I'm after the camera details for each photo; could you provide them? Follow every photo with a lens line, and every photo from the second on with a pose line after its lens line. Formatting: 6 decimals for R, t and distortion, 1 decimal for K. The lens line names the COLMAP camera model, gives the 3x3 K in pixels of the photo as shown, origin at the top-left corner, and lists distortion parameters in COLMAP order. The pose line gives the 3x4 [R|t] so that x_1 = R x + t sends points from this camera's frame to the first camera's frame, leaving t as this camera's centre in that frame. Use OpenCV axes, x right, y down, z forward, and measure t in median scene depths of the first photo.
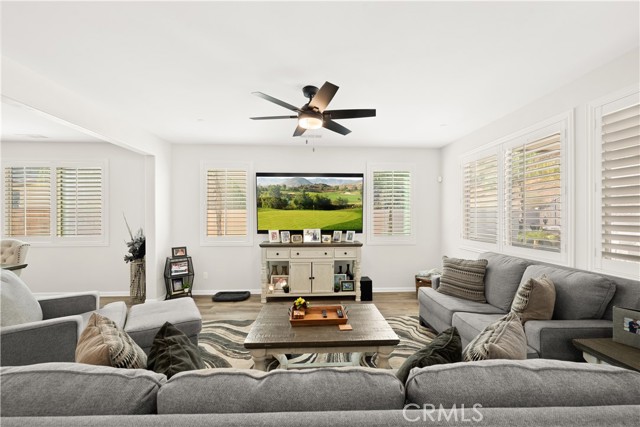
lens RADIAL K [[252.3, 0, 324.0], [0, 252.3, 213.5], [0, 0, 1]] dist [0.001419, -0.000028]
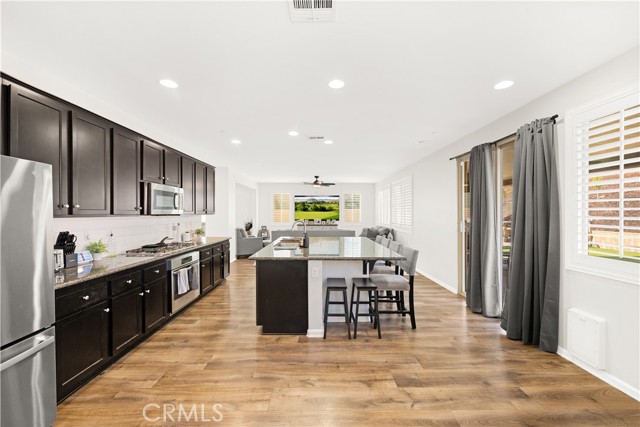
lens RADIAL K [[252.3, 0, 317.1], [0, 252.3, 215.5], [0, 0, 1]] dist [0.001419, -0.000028]
pose [[0.999185, -0.000911, -0.040362, 0.045905], [0.001497, 0.999894, 0.014487, -0.005684], [0.040344, -0.014536, 0.999080, -1.431842]]
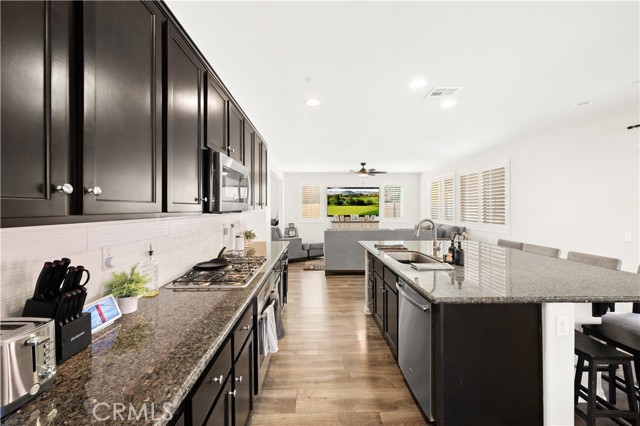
lens RADIAL K [[257.9, 0, 317.4], [0, 257.9, 209.1], [0, 0, 1]] dist [-0.000144, -0.000488]
pose [[0.999530, -0.002360, -0.030561, -0.287925], [0.002691, 0.999938, 0.010789, -0.006266], [0.030534, -0.010866, 0.999475, -1.126194]]
